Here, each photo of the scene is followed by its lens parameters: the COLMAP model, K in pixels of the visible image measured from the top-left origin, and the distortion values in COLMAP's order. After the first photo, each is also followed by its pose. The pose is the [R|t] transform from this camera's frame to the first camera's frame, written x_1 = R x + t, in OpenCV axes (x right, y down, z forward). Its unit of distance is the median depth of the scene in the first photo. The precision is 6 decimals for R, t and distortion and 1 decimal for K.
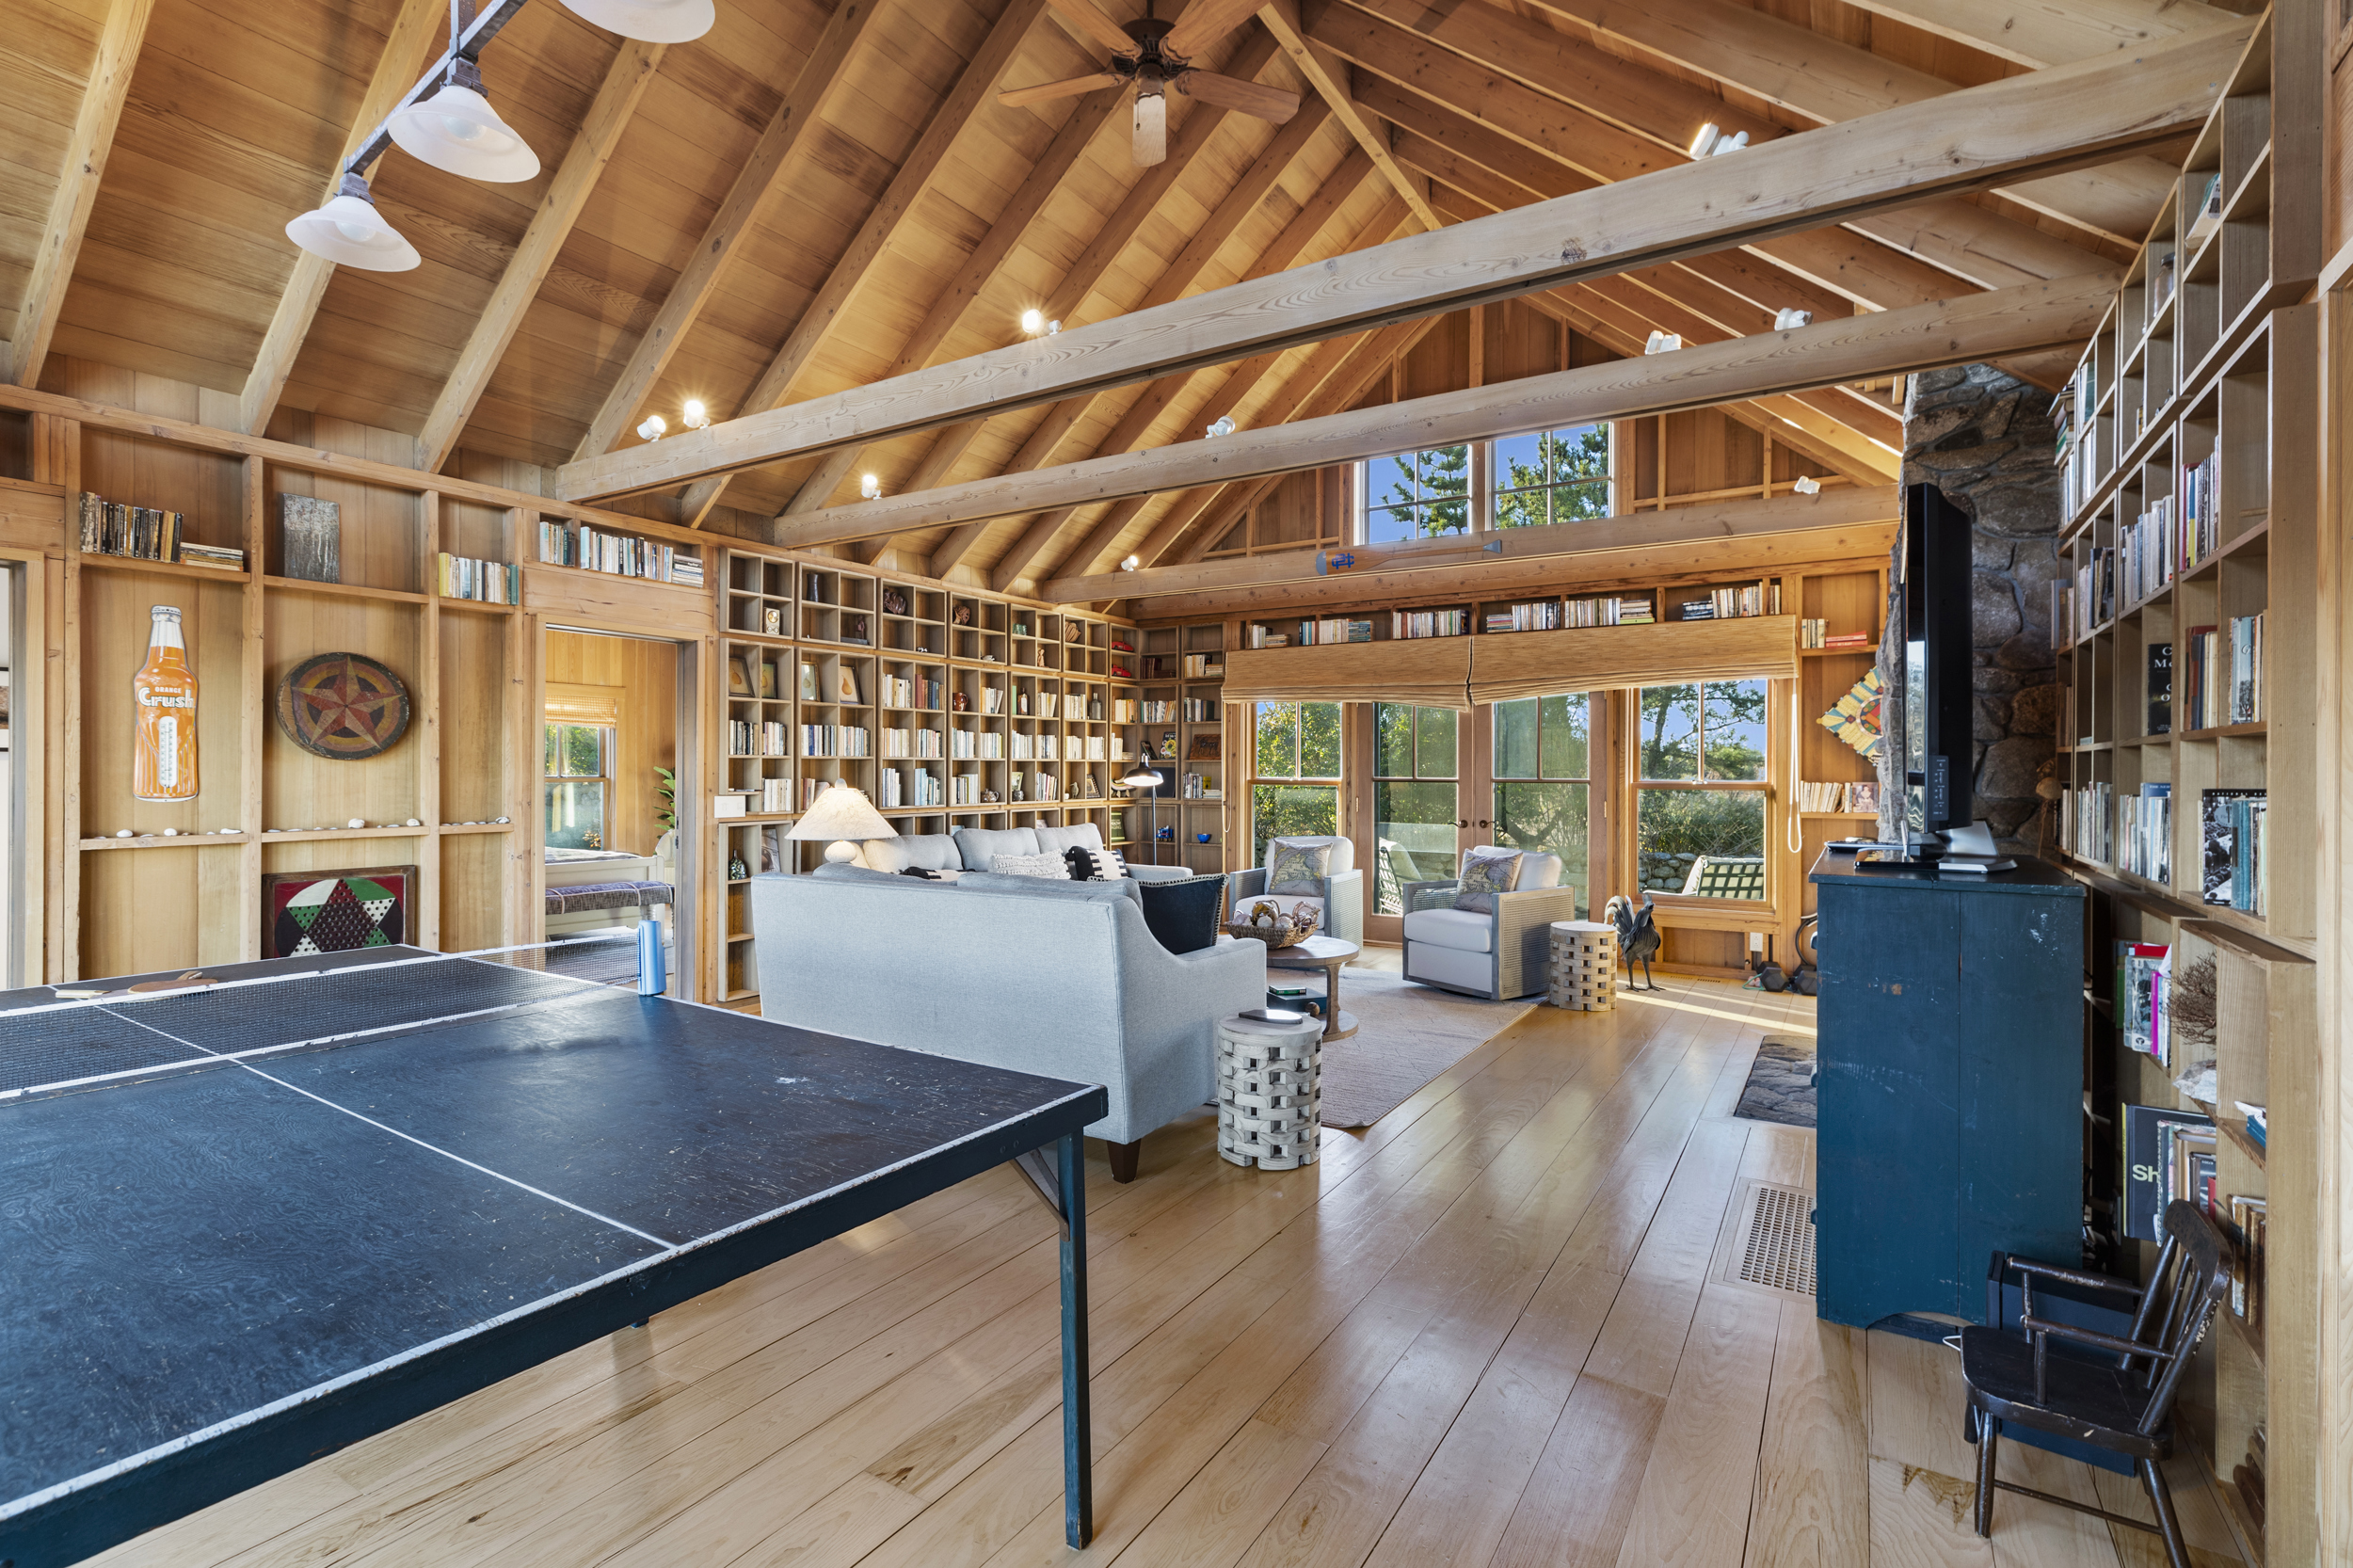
lens RADIAL K [[1090.9, 0, 1170.2], [0, 1090.9, 780.0], [0, 0, 1]] dist [0.006020, 0.001254]
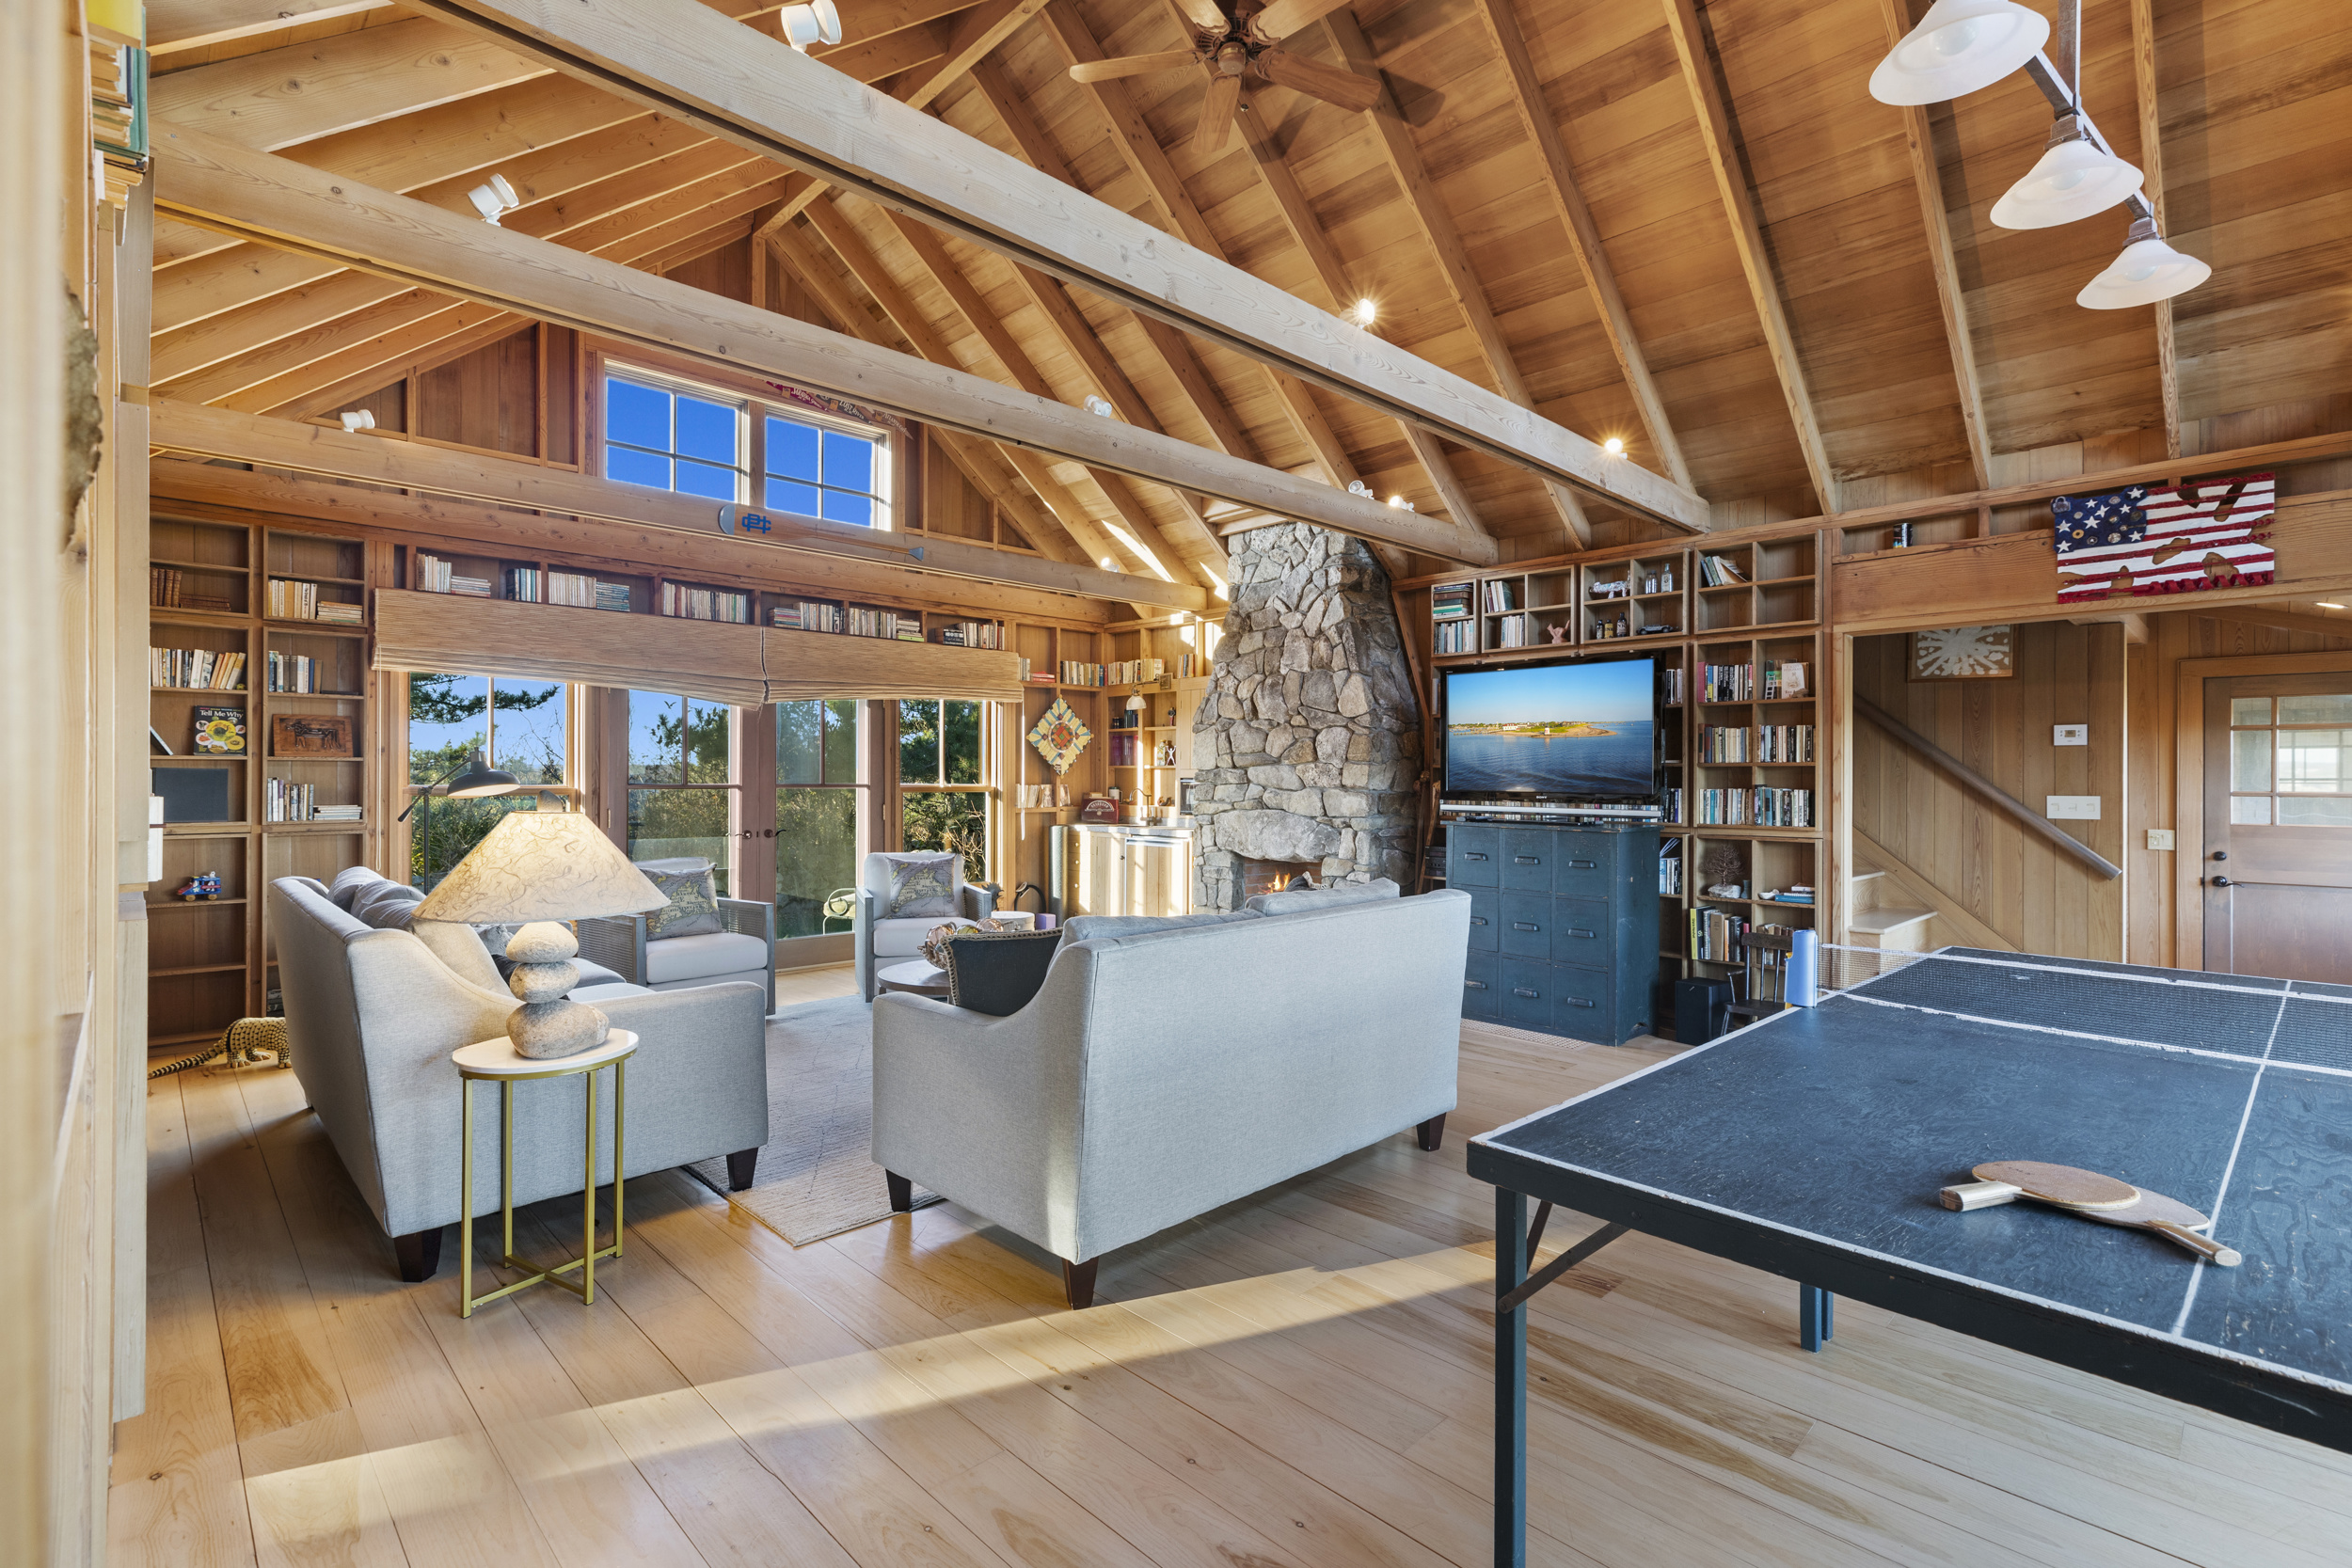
lens RADIAL K [[1090.3, 0, 1177.9], [0, 1090.3, 775.1], [0, 0, 1]] dist [0.006020, 0.001254]
pose [[0.227643, -0.000874, 0.973744, -0.535144], [0.004130, 0.999991, -0.000068, -0.007474], [-0.973736, 0.004037, 0.227644, 0.461715]]
